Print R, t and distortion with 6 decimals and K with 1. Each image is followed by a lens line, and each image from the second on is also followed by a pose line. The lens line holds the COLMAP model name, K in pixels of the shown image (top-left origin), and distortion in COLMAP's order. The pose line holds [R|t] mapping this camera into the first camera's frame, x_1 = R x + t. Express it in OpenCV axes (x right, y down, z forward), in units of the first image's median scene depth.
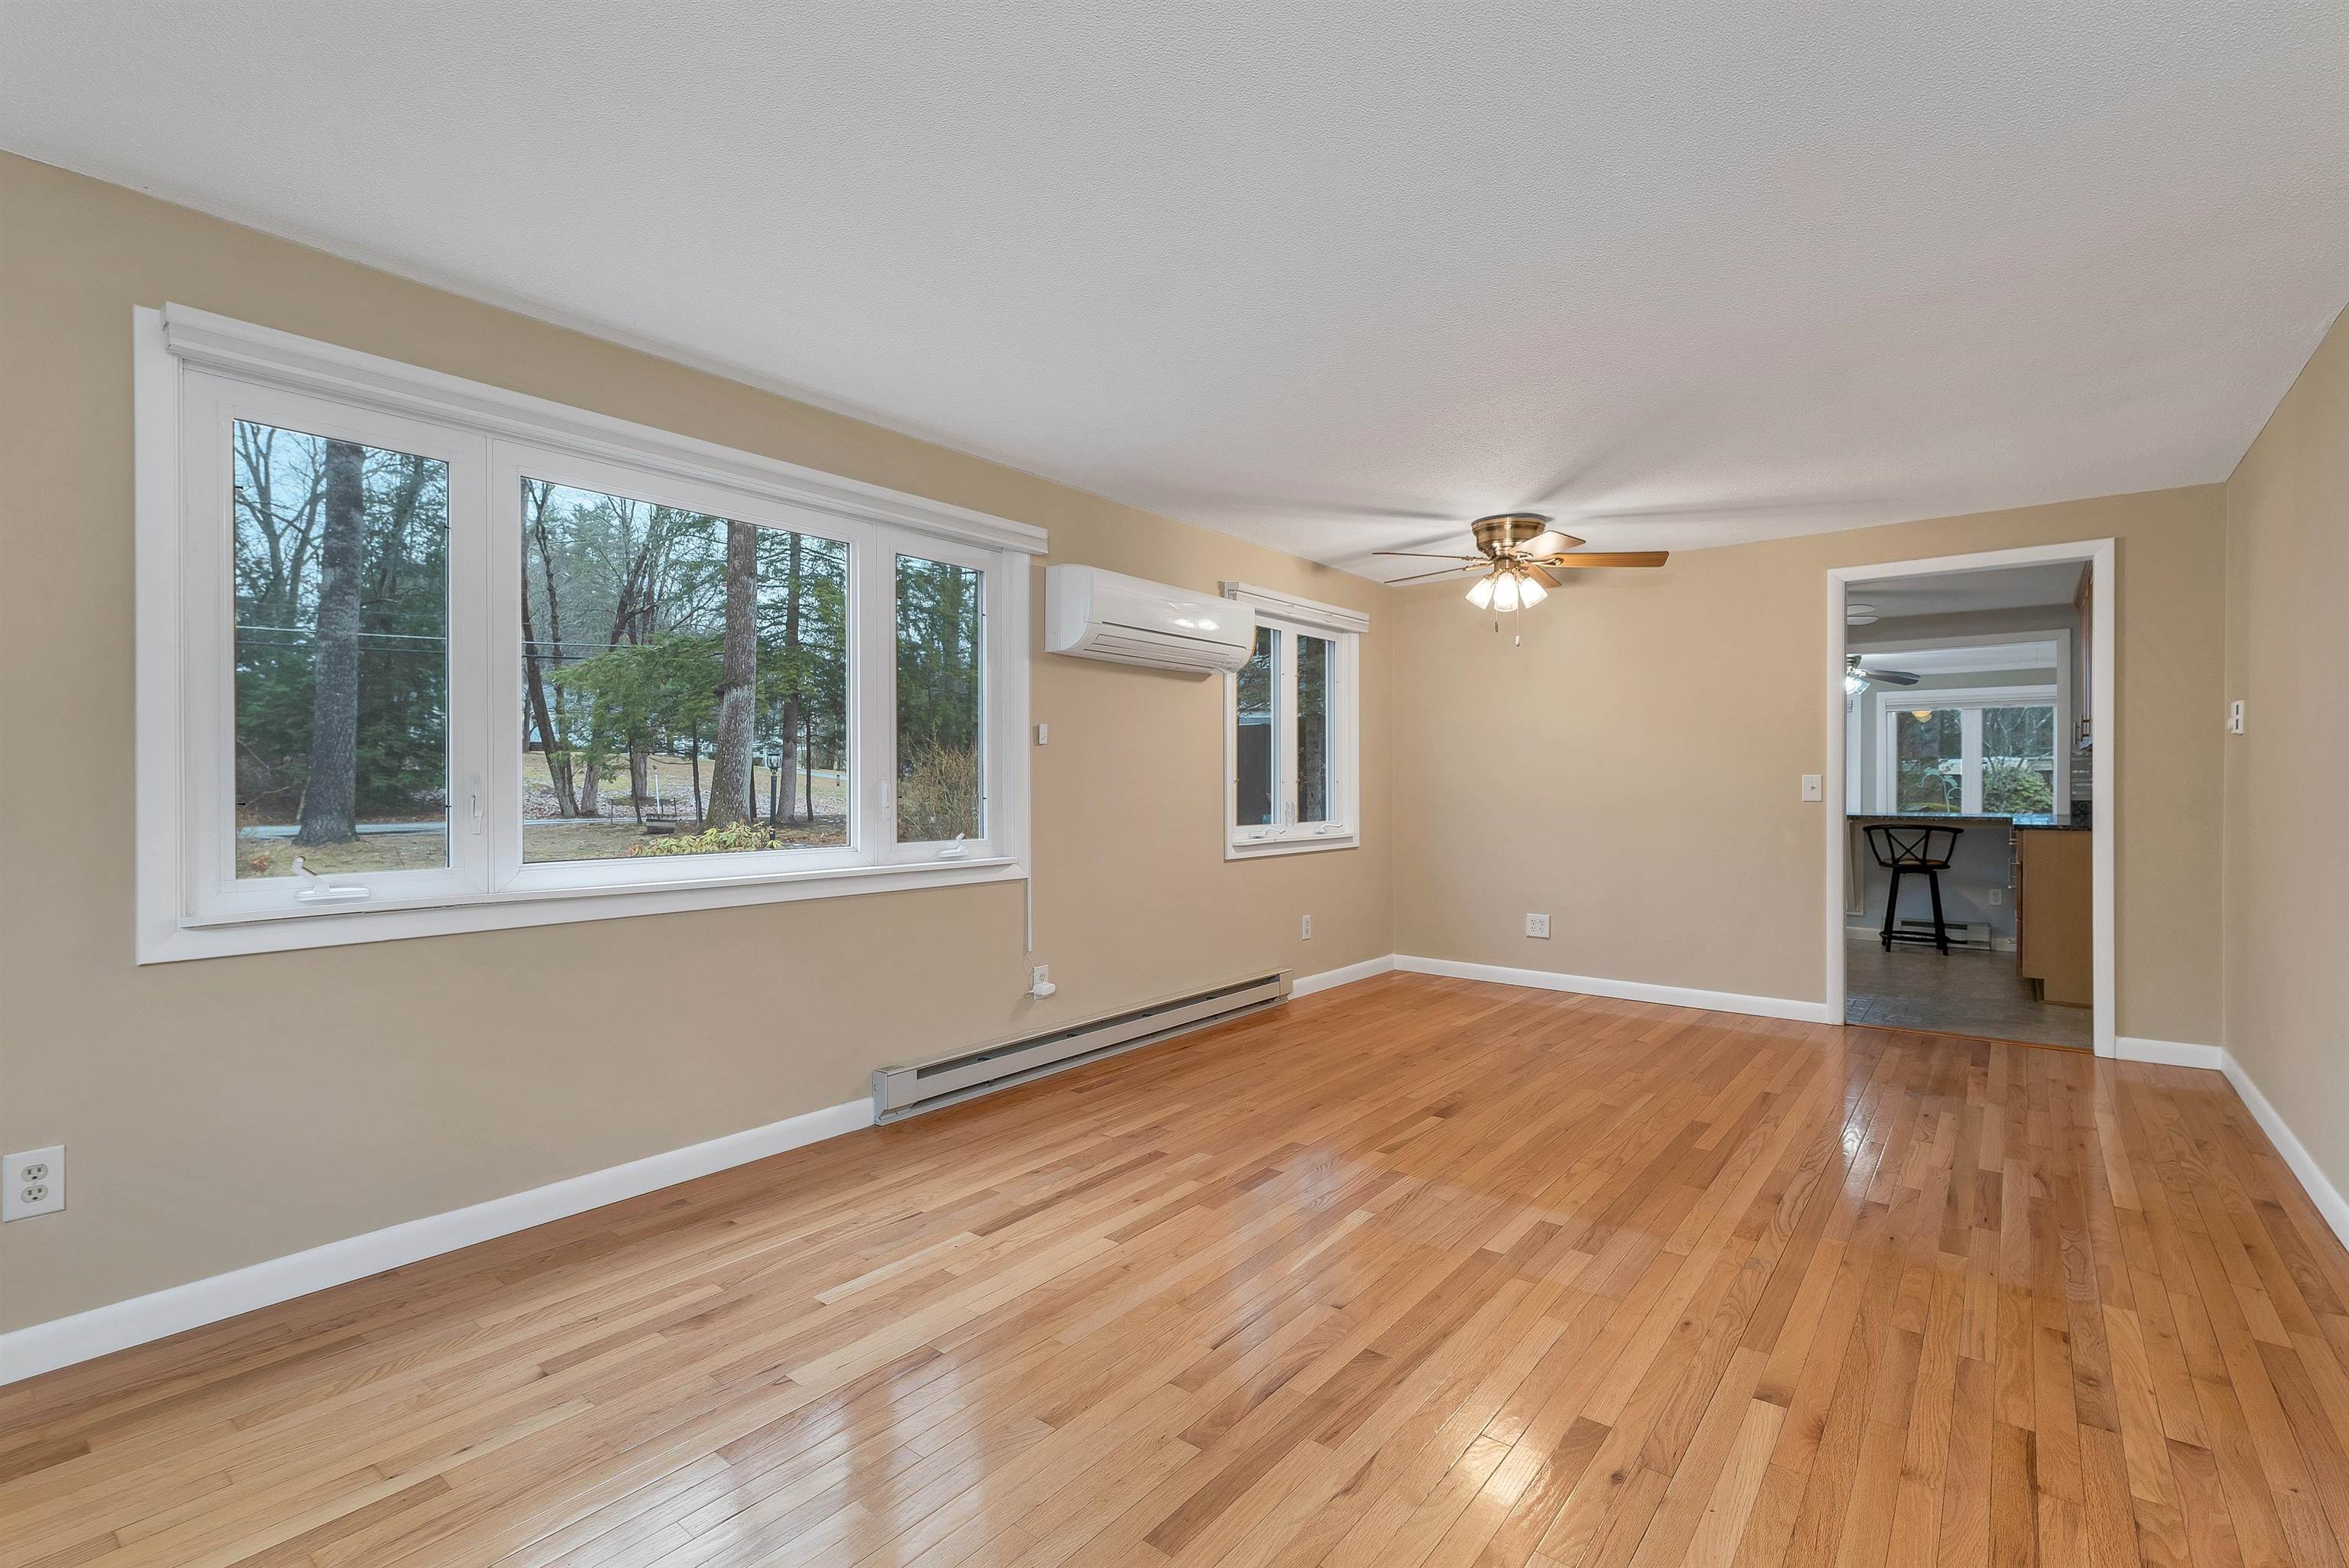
lens RADIAL K [[1061.2, 0, 1184.2], [0, 1061.2, 788.1], [0, 0, 1]] dist [0.000549, -0.000400]
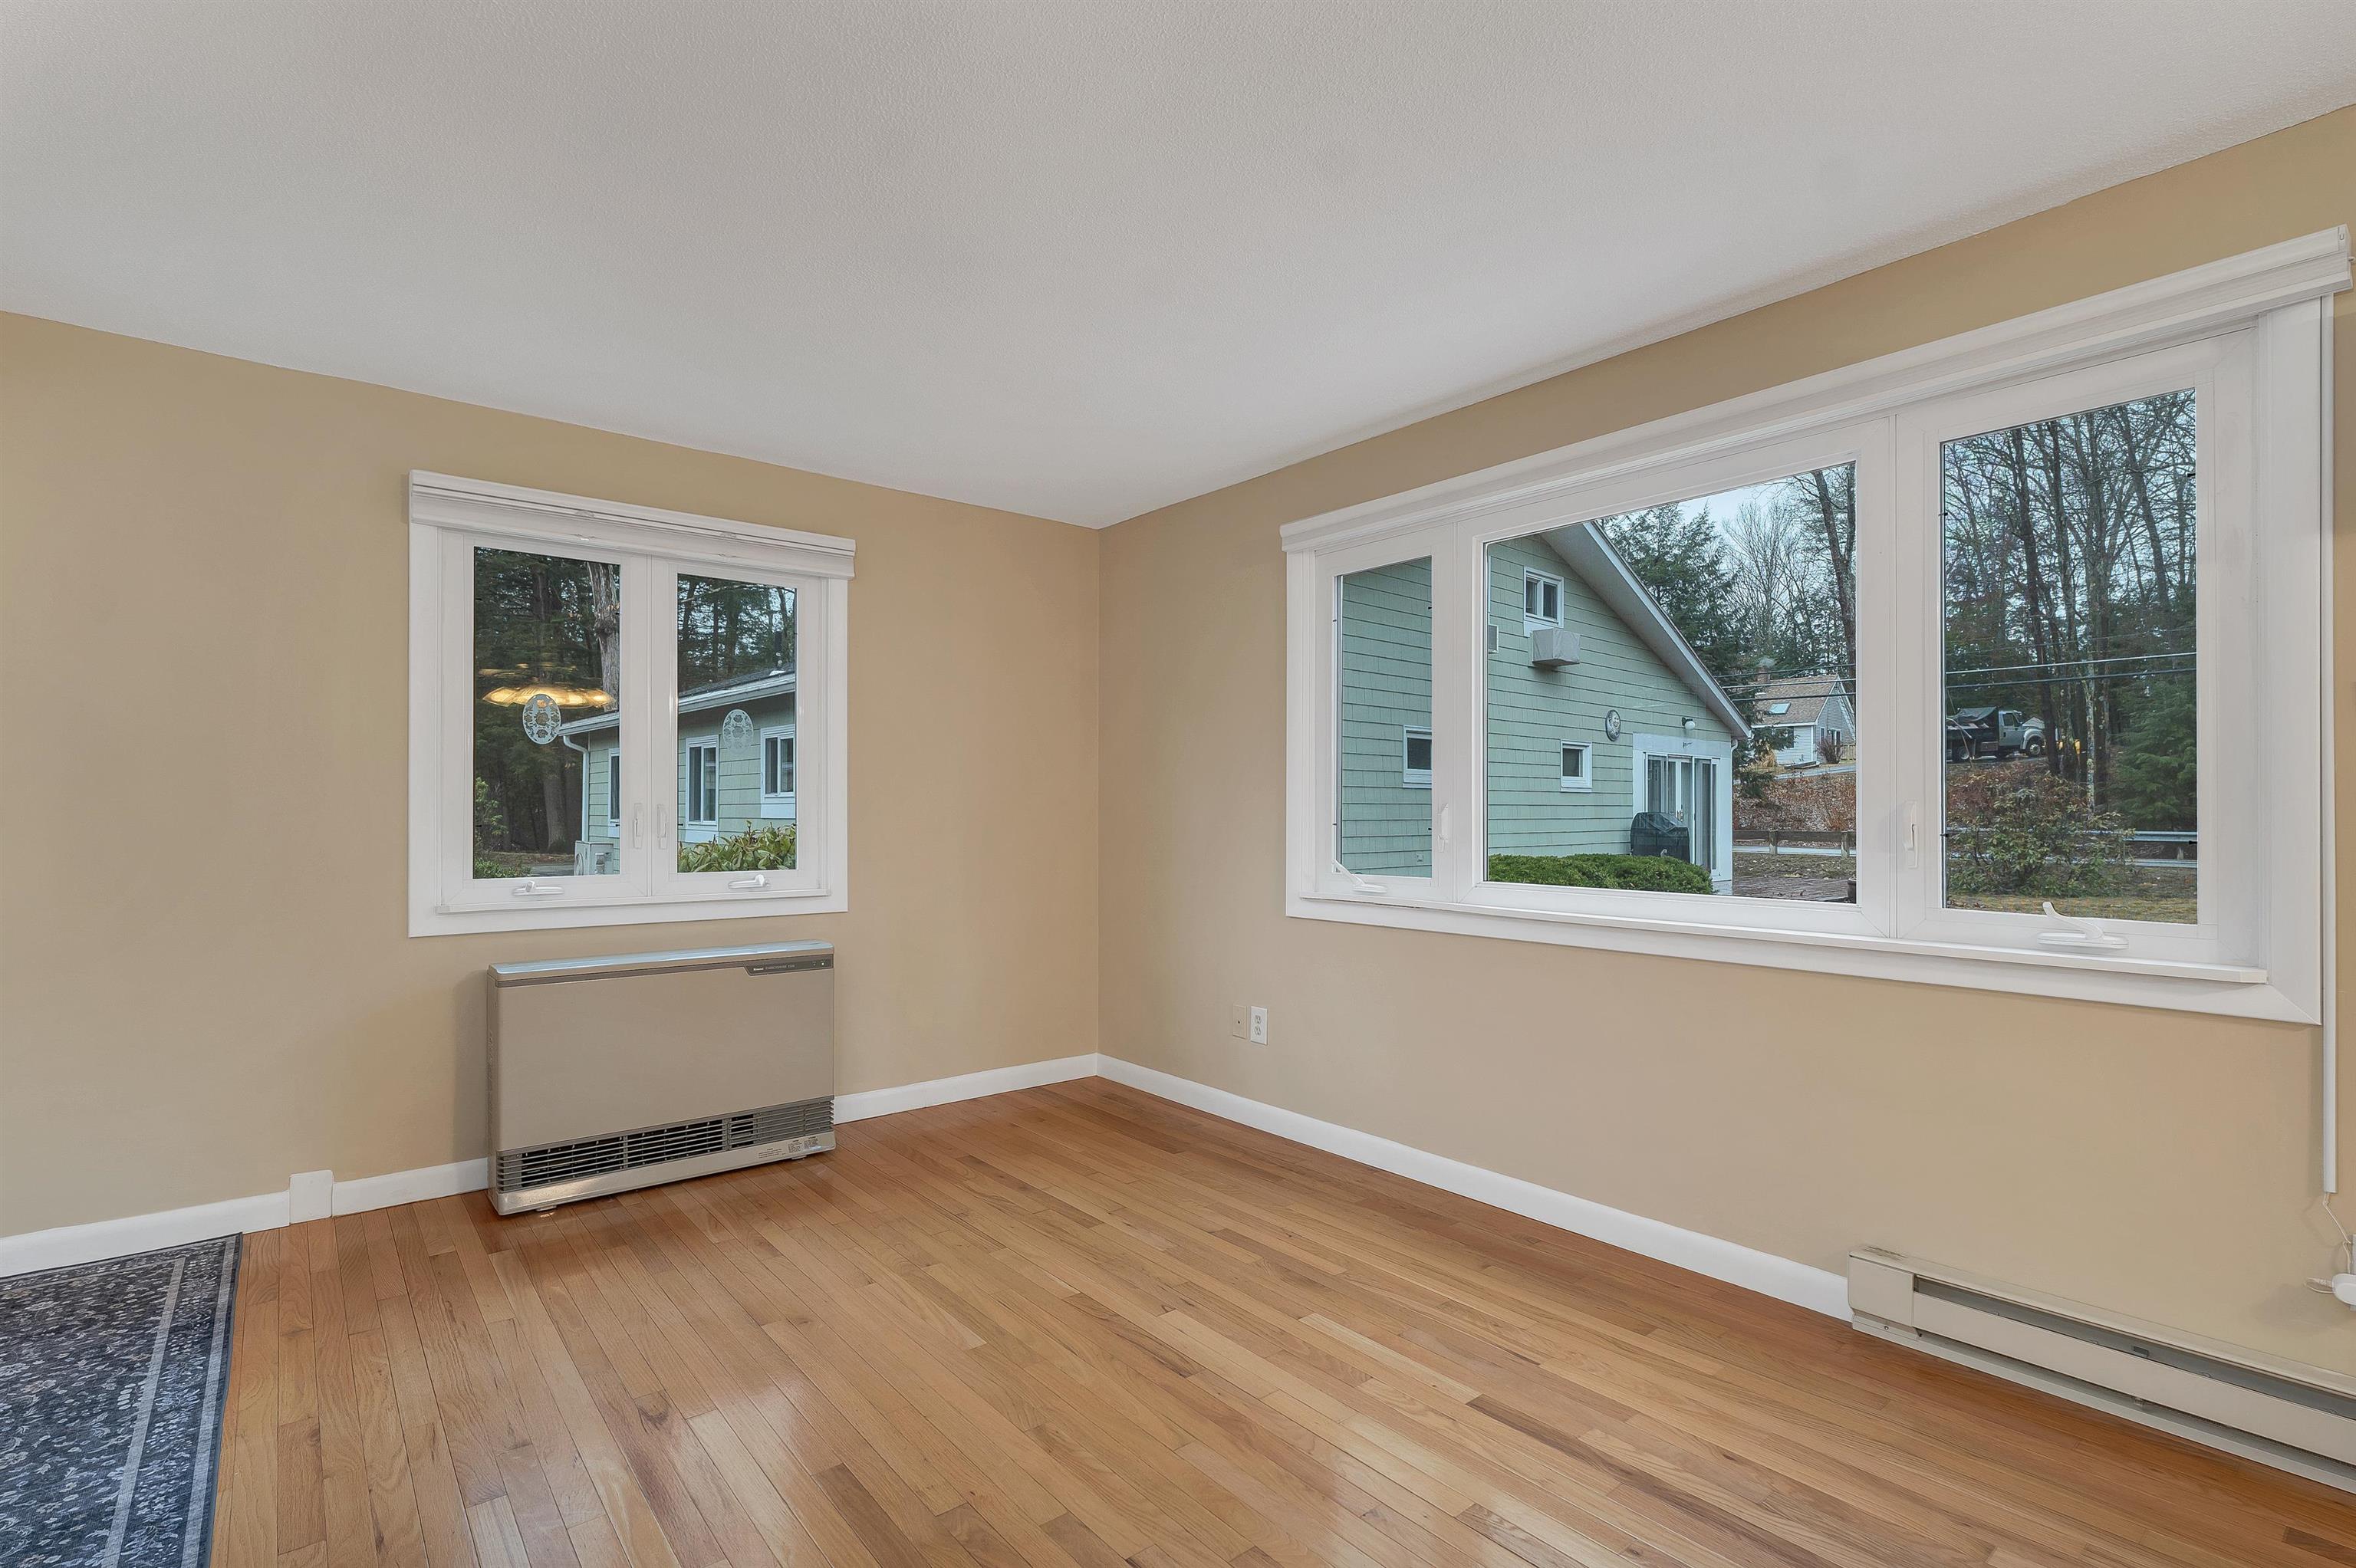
lens RADIAL K [[1091.8, 0, 1156.5], [0, 1091.8, 810.7], [0, 0, 1]] dist [0.001498, 0.000000]
pose [[-0.226635, -0.001247, -0.973979, 0.602287], [-0.006897, 0.999976, 0.000325, -0.001424], [0.973955, 0.006791, -0.226638, 0.925784]]
